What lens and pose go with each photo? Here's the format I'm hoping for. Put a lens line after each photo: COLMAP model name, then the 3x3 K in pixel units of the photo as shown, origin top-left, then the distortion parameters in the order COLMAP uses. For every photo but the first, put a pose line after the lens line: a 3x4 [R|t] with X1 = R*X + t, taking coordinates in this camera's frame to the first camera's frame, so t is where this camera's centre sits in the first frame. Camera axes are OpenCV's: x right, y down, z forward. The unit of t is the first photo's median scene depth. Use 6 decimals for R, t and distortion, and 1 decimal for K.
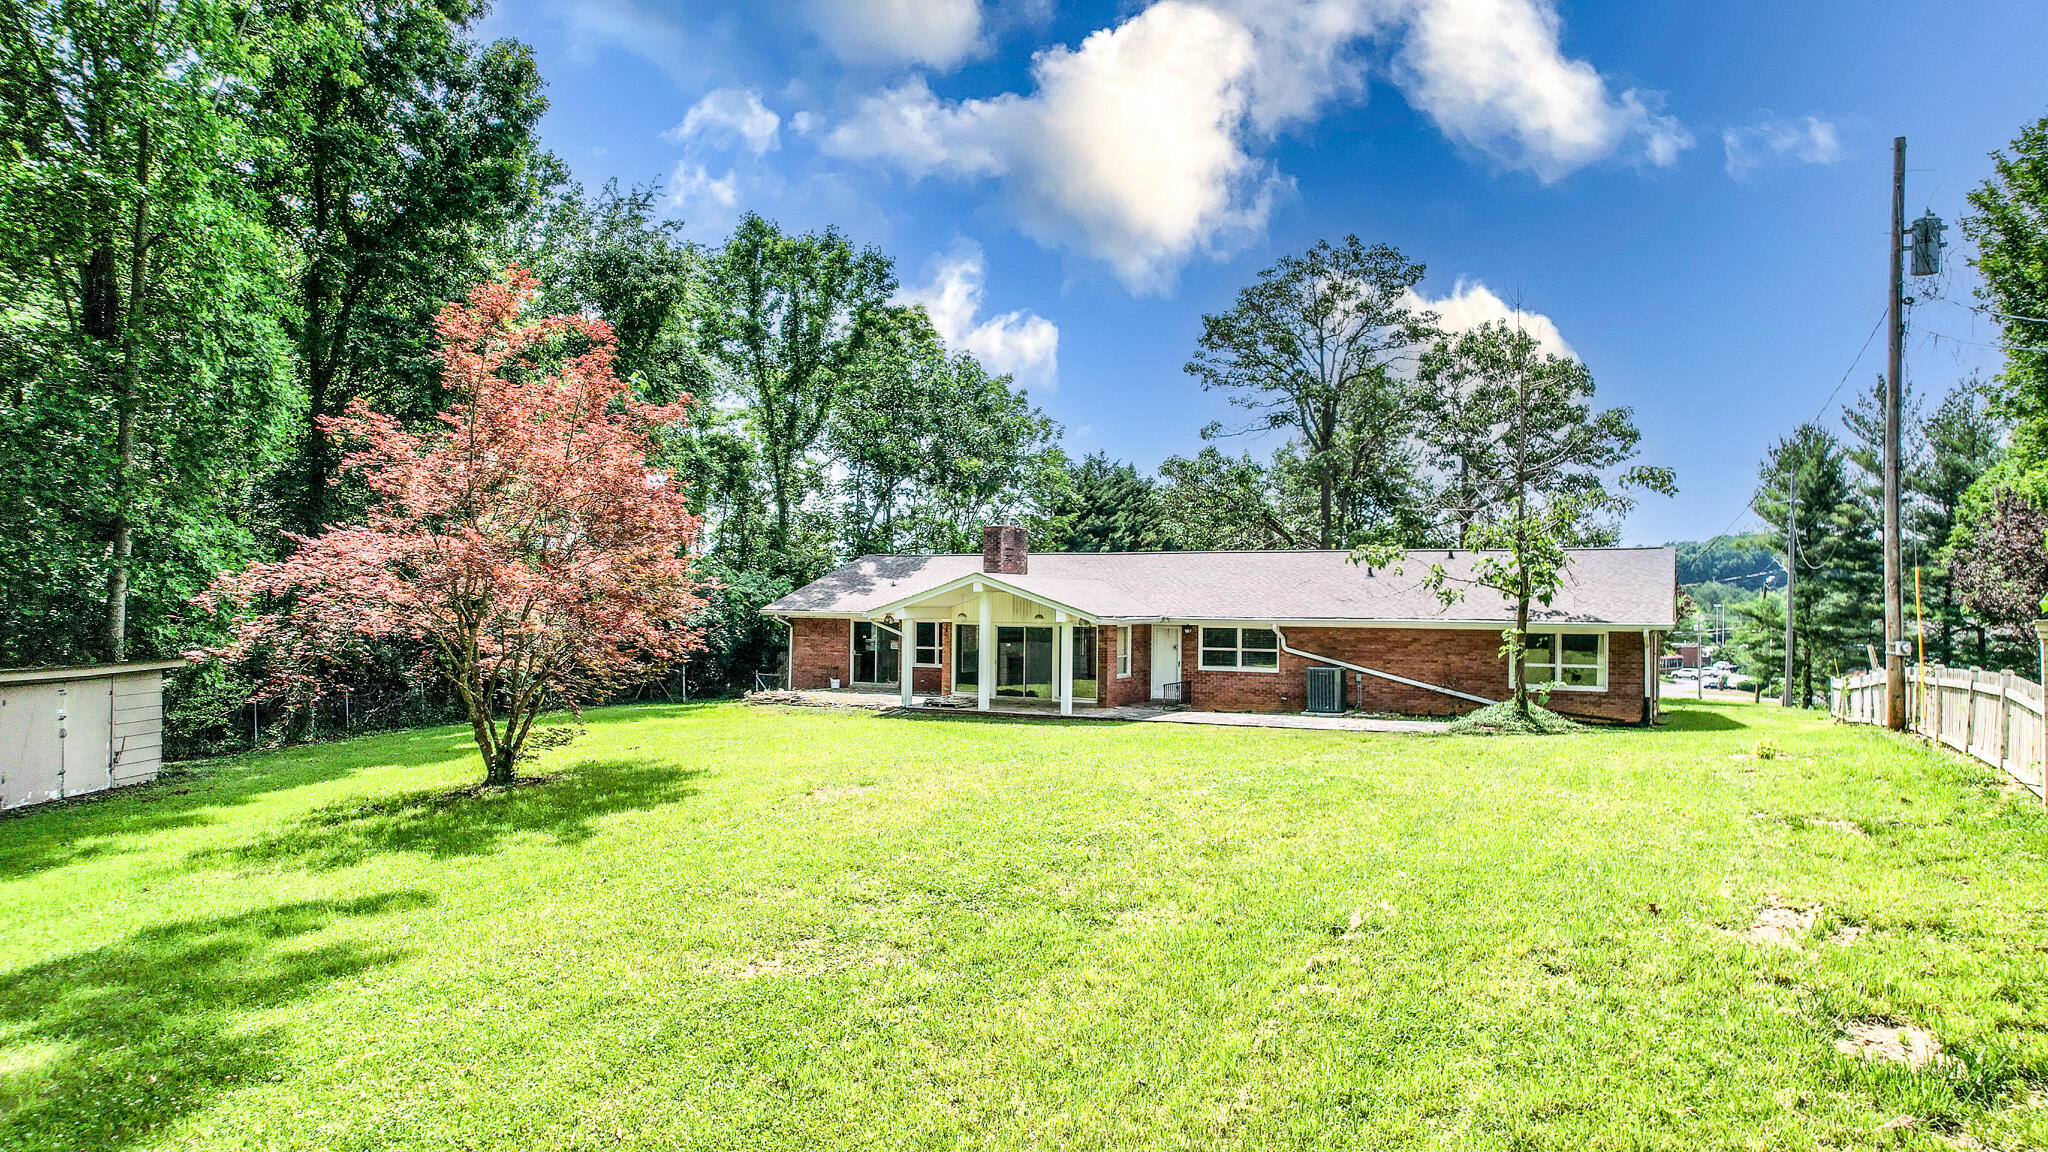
lens RADIAL K [[1316.7, 0, 1015.5], [0, 1316.7, 591.8], [0, 0, 1]] dist [-0.074292, 0.057431]
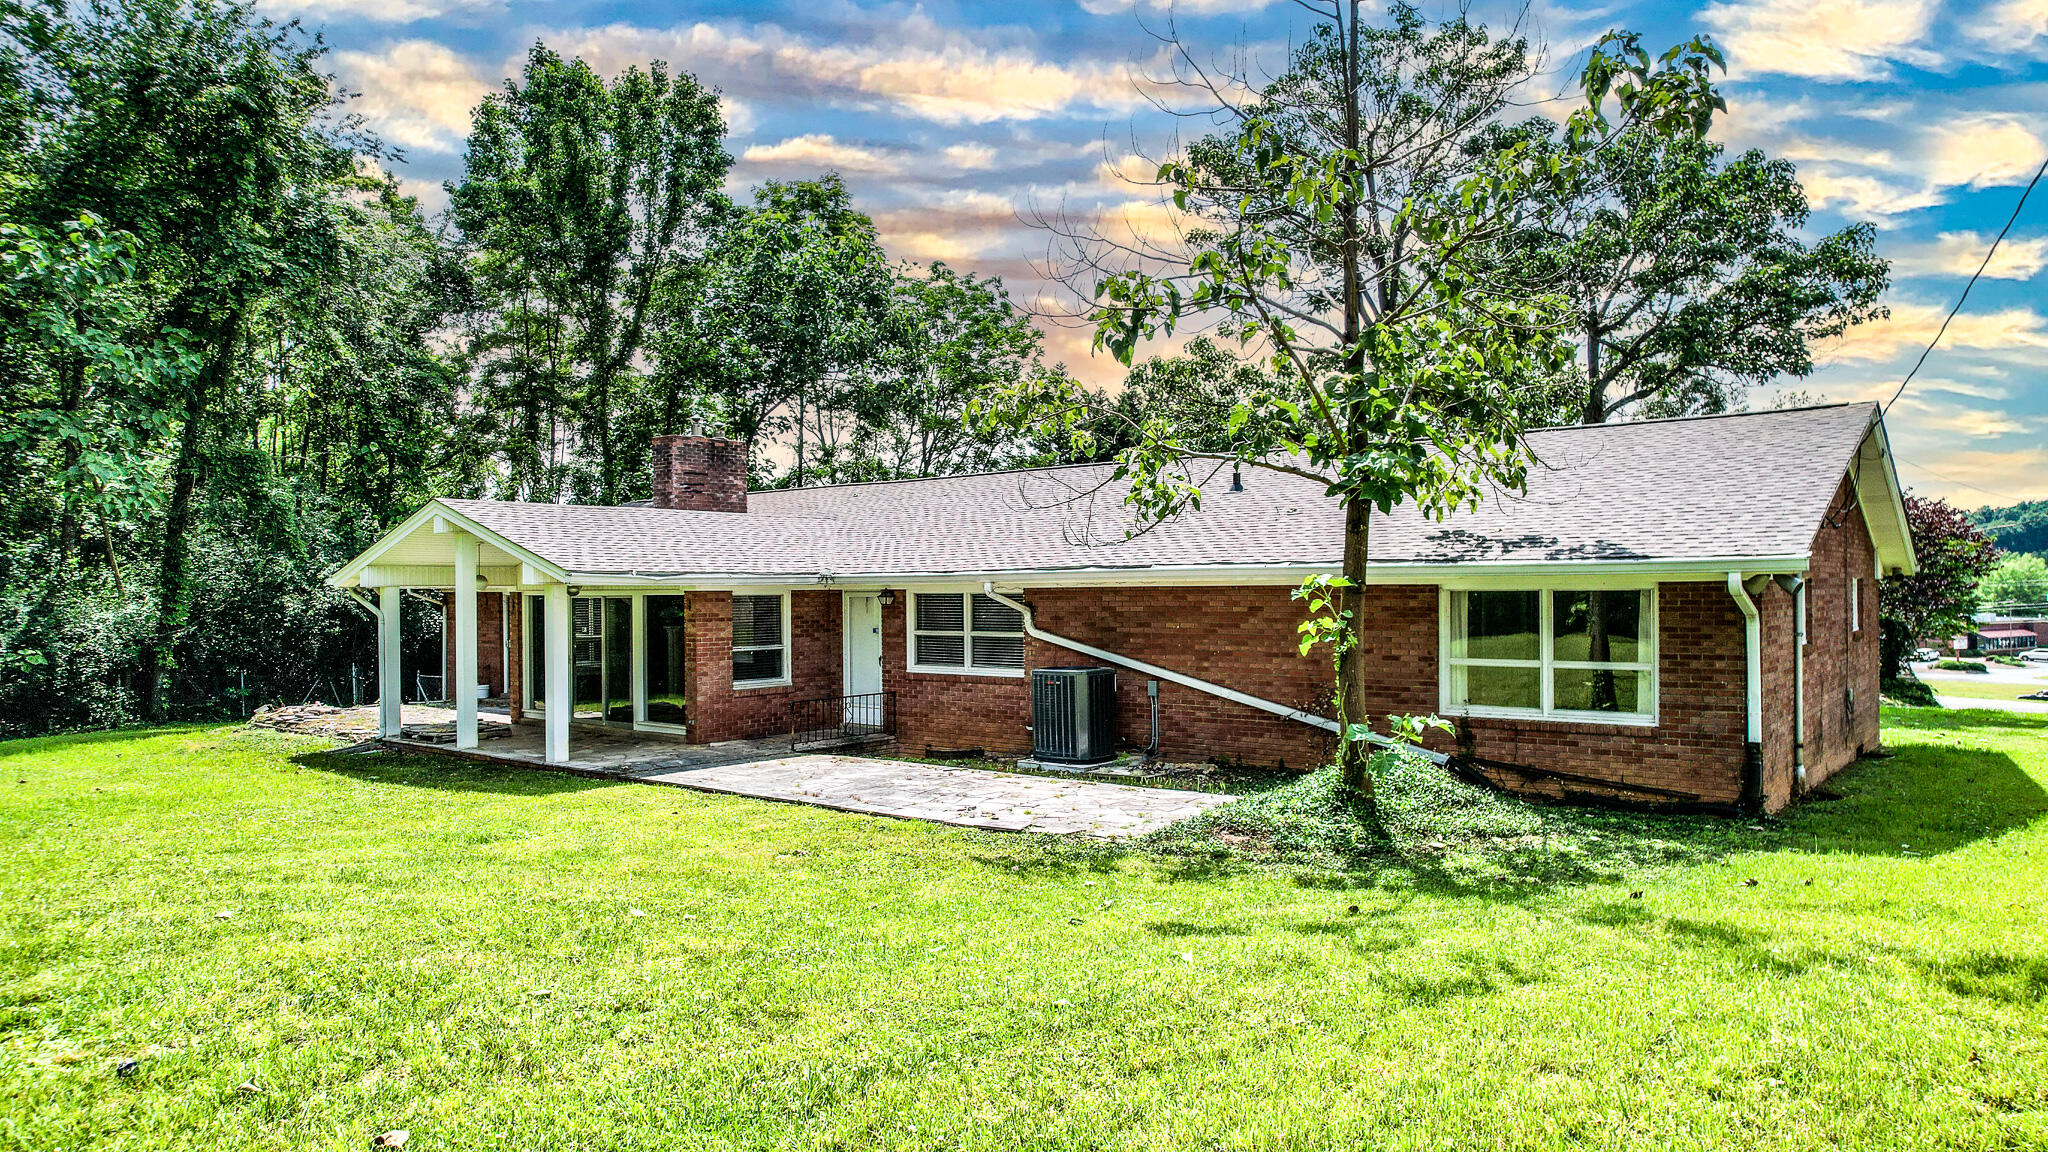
lens RADIAL K [[1316.7, 0, 1015.5], [0, 1316.7, 591.8], [0, 0, 1]] dist [-0.074292, 0.057431]
pose [[0.979951, -0.015706, -0.198621, 0.308422], [0.017963, 0.999793, 0.009564, 0.023478], [0.198429, -0.012940, 0.980030, 0.505324]]
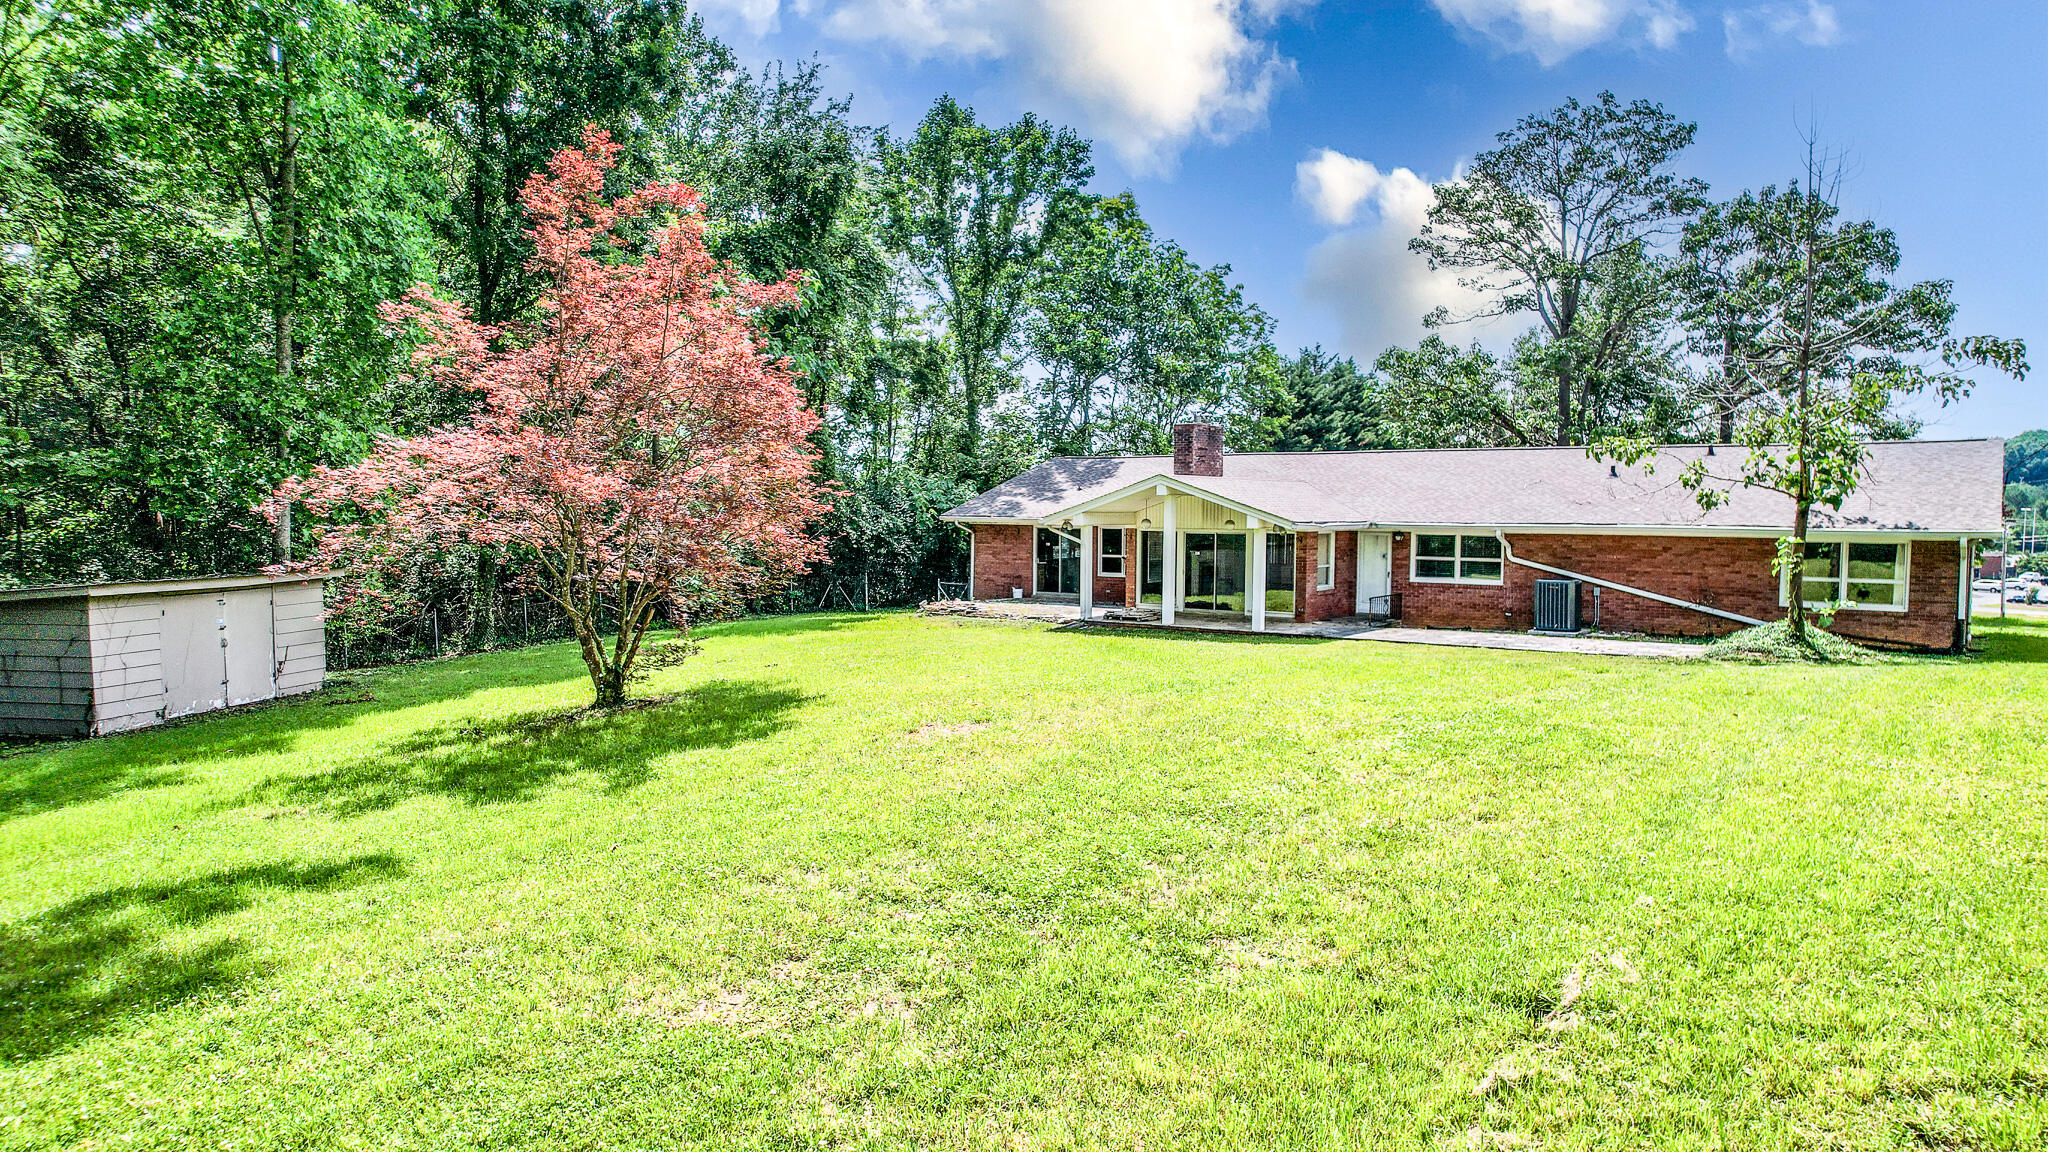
lens RADIAL K [[1316.7, 0, 1015.5], [0, 1316.7, 591.8], [0, 0, 1]] dist [-0.074292, 0.057431]
pose [[0.986212, 0.006450, -0.165359, 0.022034], [0.005465, 0.997425, 0.071503, 0.001148], [0.165395, -0.071421, 0.983638, 0.079230]]
